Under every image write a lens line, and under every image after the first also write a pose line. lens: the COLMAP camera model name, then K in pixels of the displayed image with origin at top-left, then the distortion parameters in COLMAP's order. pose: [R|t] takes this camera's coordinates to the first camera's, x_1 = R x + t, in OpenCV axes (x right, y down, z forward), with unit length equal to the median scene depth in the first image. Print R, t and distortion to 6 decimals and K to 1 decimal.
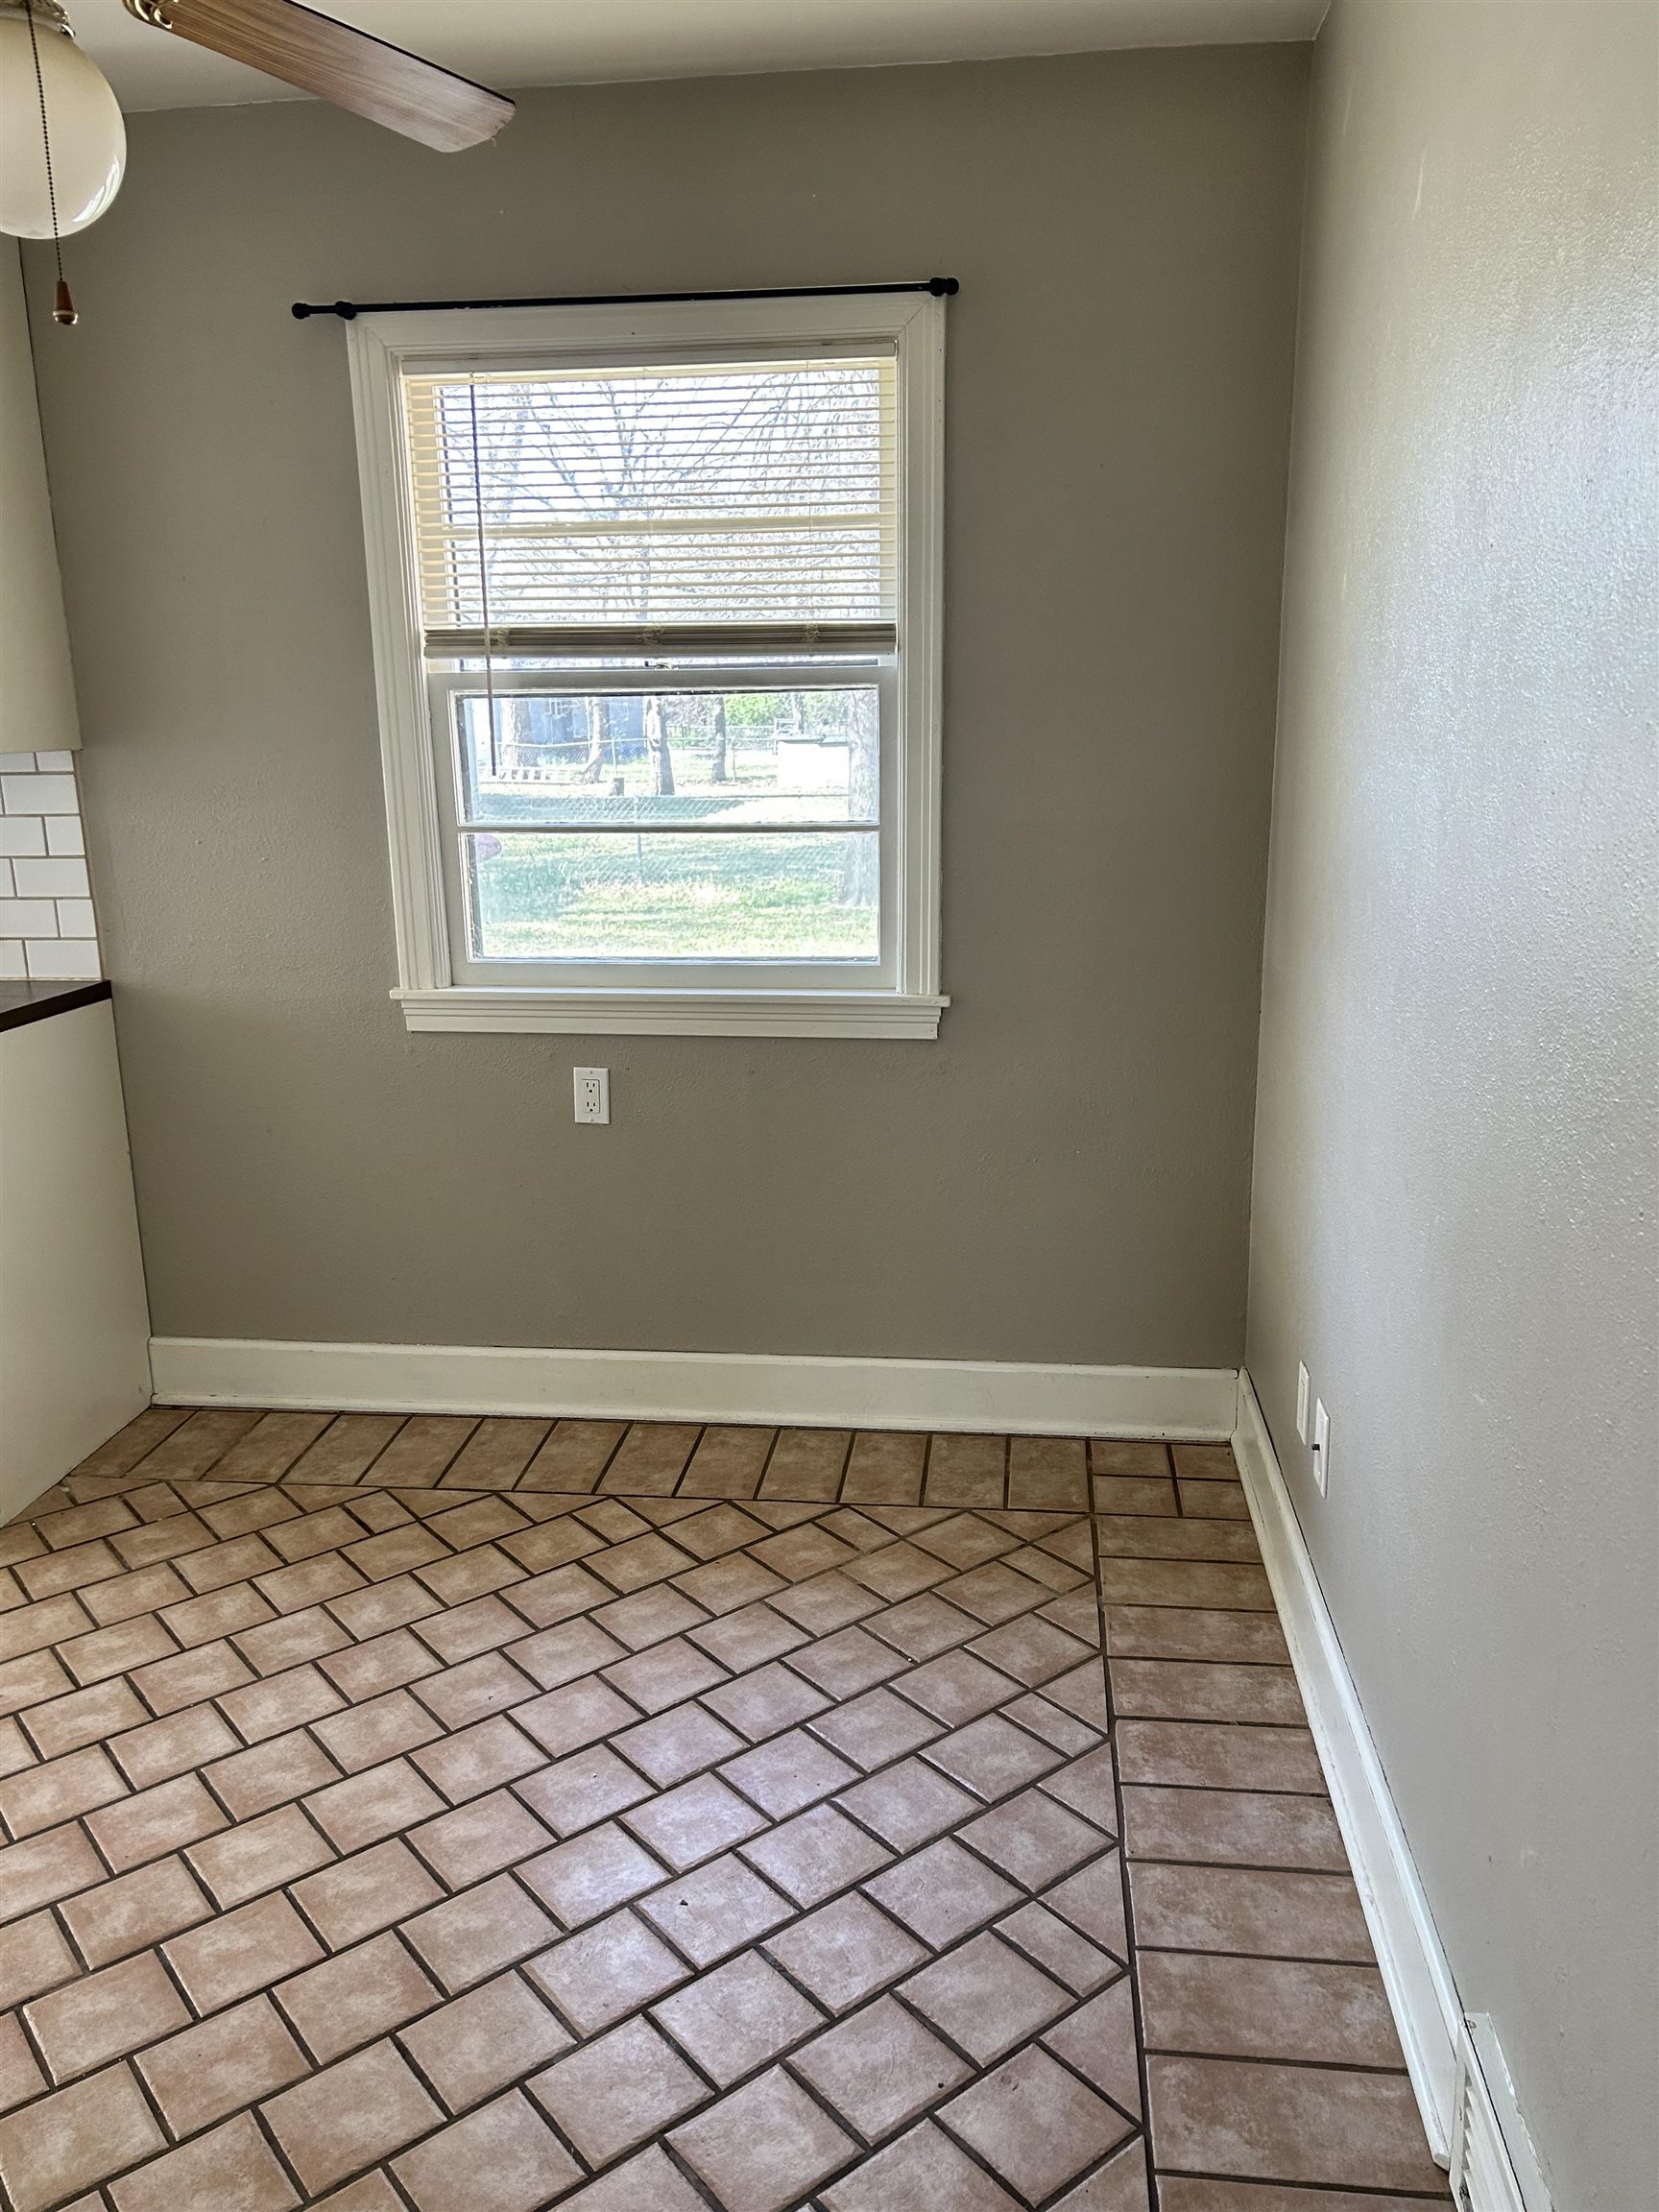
lens RADIAL K [[1670.5, 0, 825.0], [0, 1670.5, 1125.2], [0, 0, 1]] dist [0.050324, -0.056178]
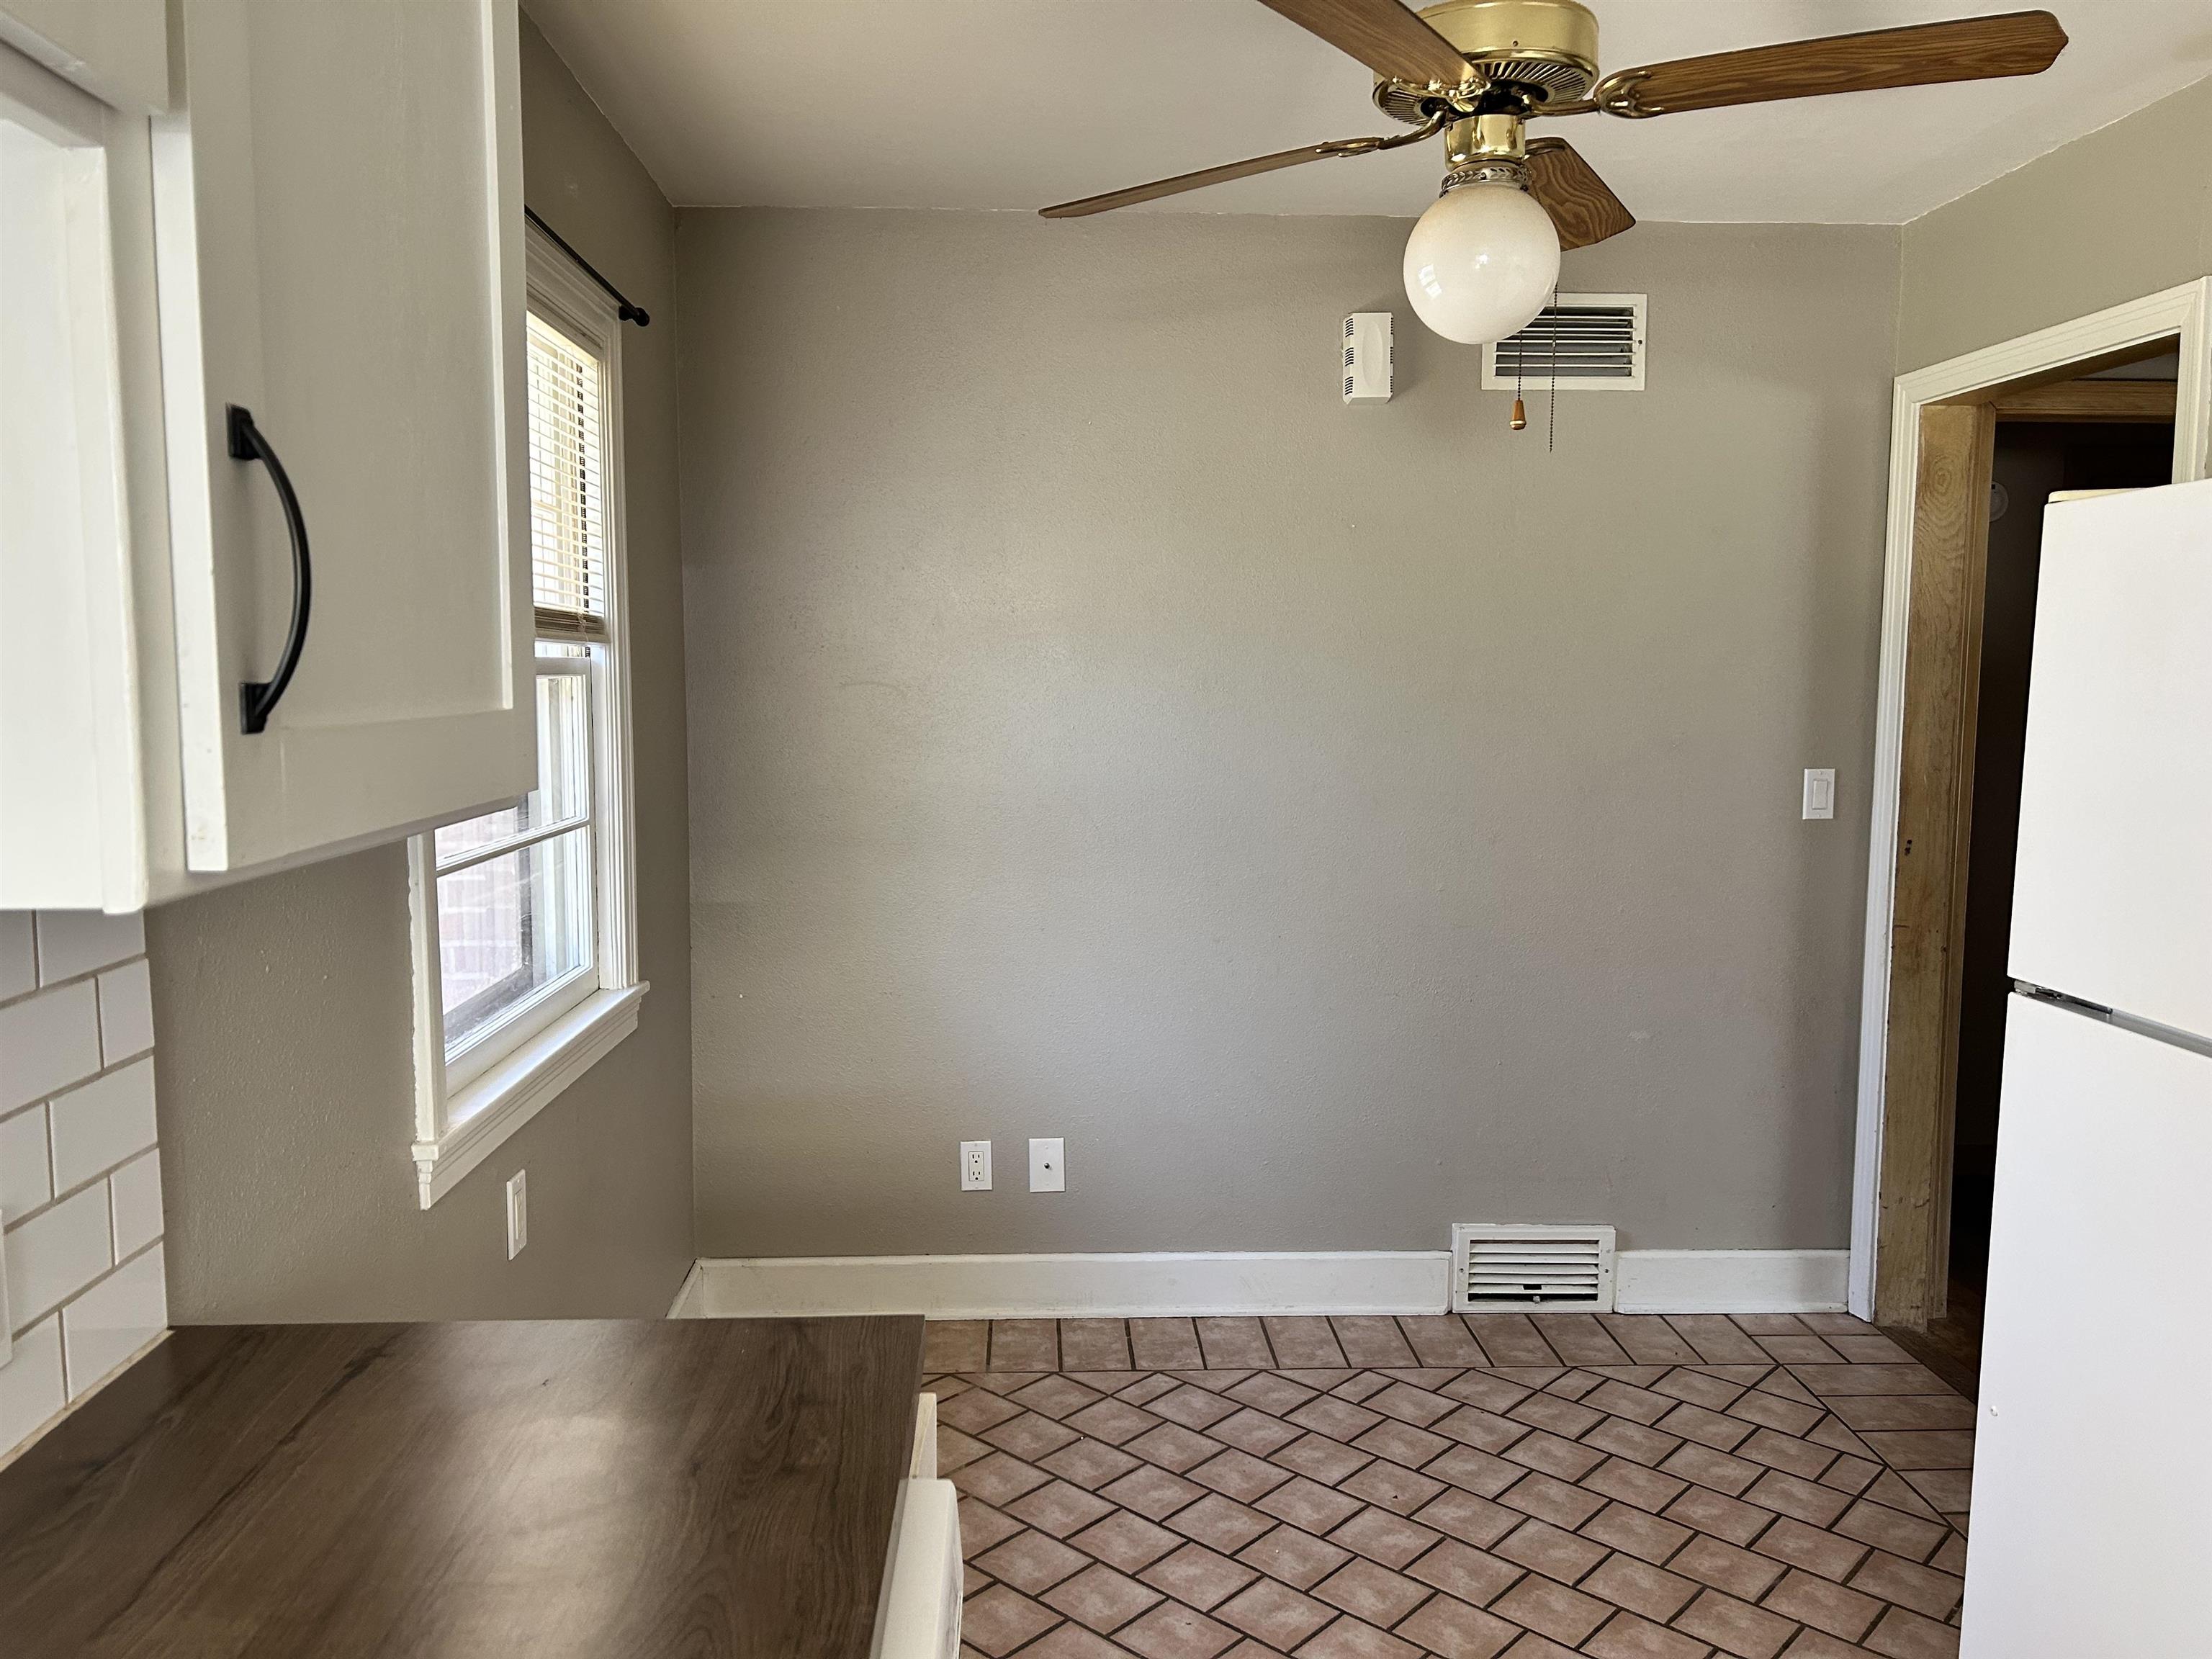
lens RADIAL K [[1670.5, 0, 1099.8], [0, 1670.5, 823.2], [0, 0, 1]] dist [0.050324, -0.056178]
pose [[-0.160077, -0.076927, 0.984102, -1.228436], [0.244977, 0.962672, 0.115101, -0.280974], [-0.956223, 0.259507, -0.135256, 1.110923]]
